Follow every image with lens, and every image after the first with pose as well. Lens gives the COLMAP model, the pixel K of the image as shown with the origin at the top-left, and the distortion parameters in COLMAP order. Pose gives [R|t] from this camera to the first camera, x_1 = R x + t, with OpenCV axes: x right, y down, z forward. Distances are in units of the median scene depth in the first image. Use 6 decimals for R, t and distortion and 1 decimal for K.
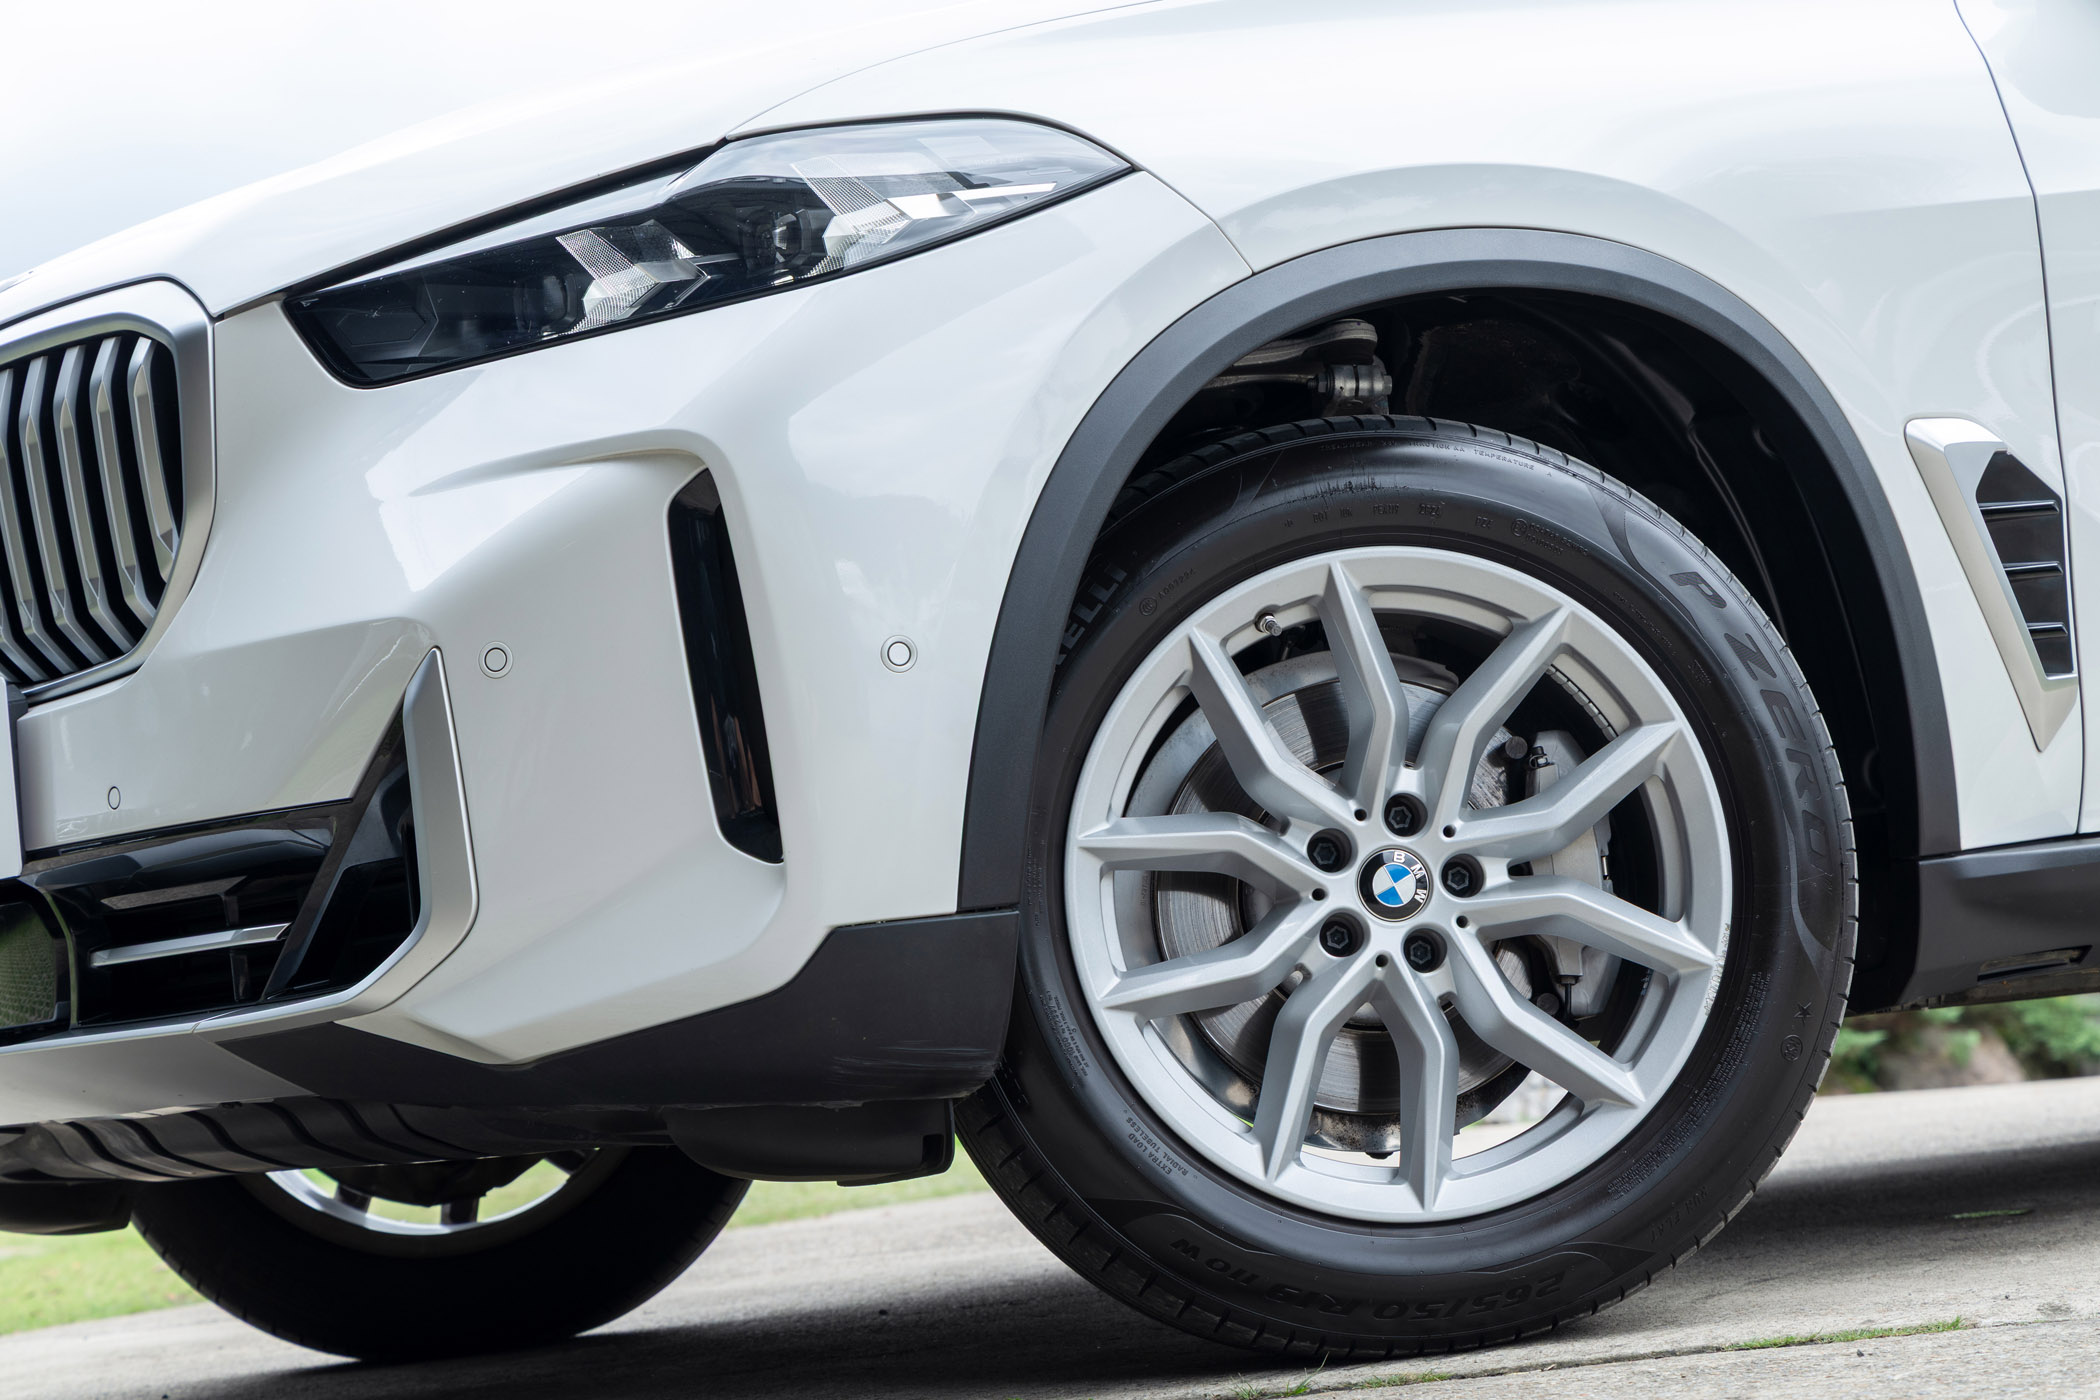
lens RADIAL K [[5146.4, 0, 1050.0], [0, 5146.4, 700.0], [0, 0, 1]] dist [0.005935, 0.146108]
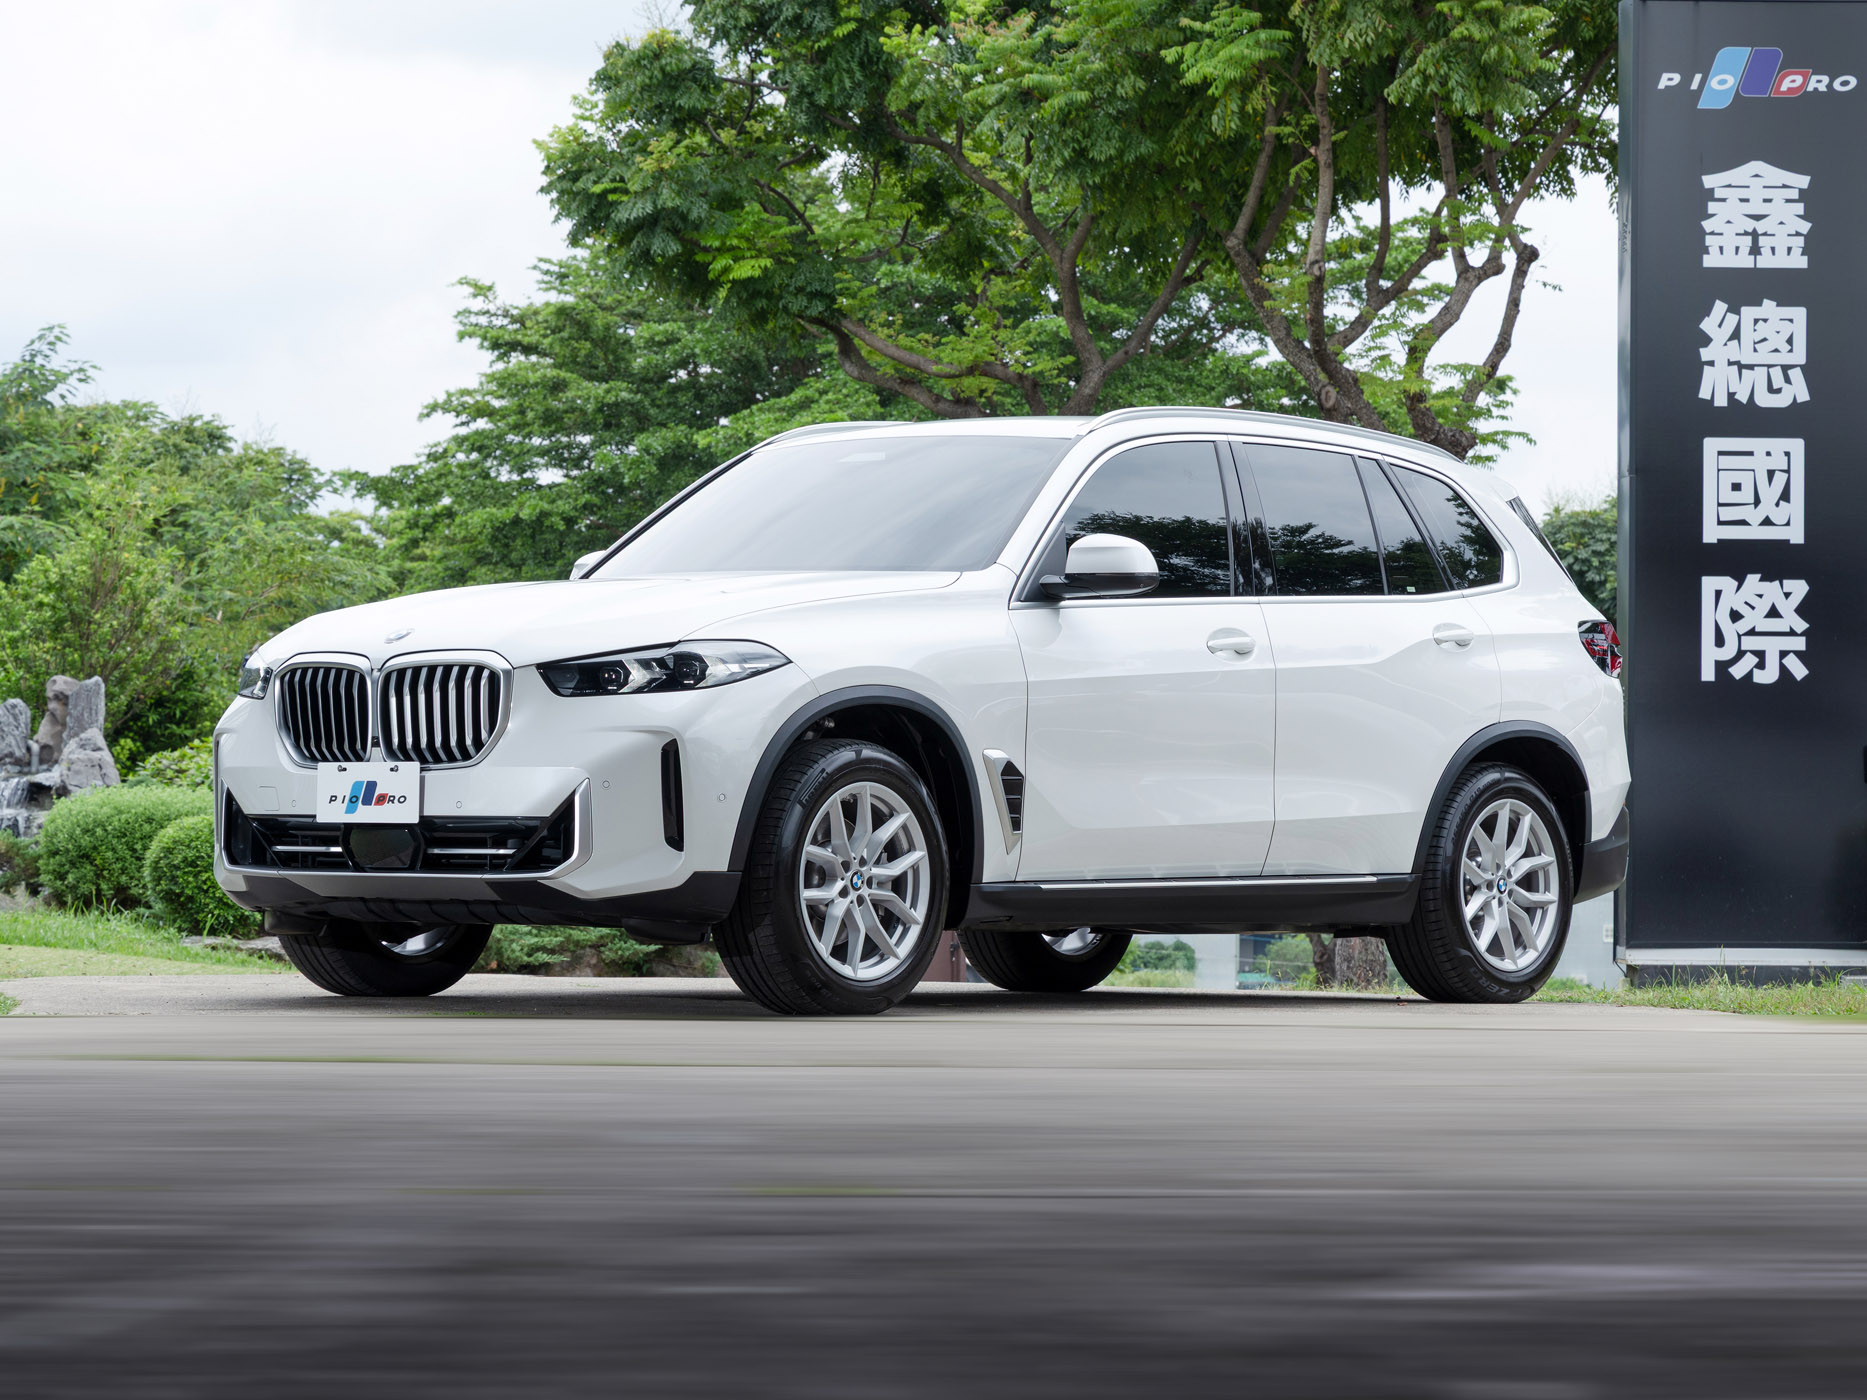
lens RADIAL K [[5302.5, 0, 933.5], [0, 5302.5, 700.0], [0, 0, 1]] dist [-0.026567, 1.109333]
pose [[0.961602, 0.124062, 0.244805, -0.759716], [-0.129683, 0.991531, 0.006910, -0.115128], [-0.241874, -0.038392, 0.969548, -2.472758]]
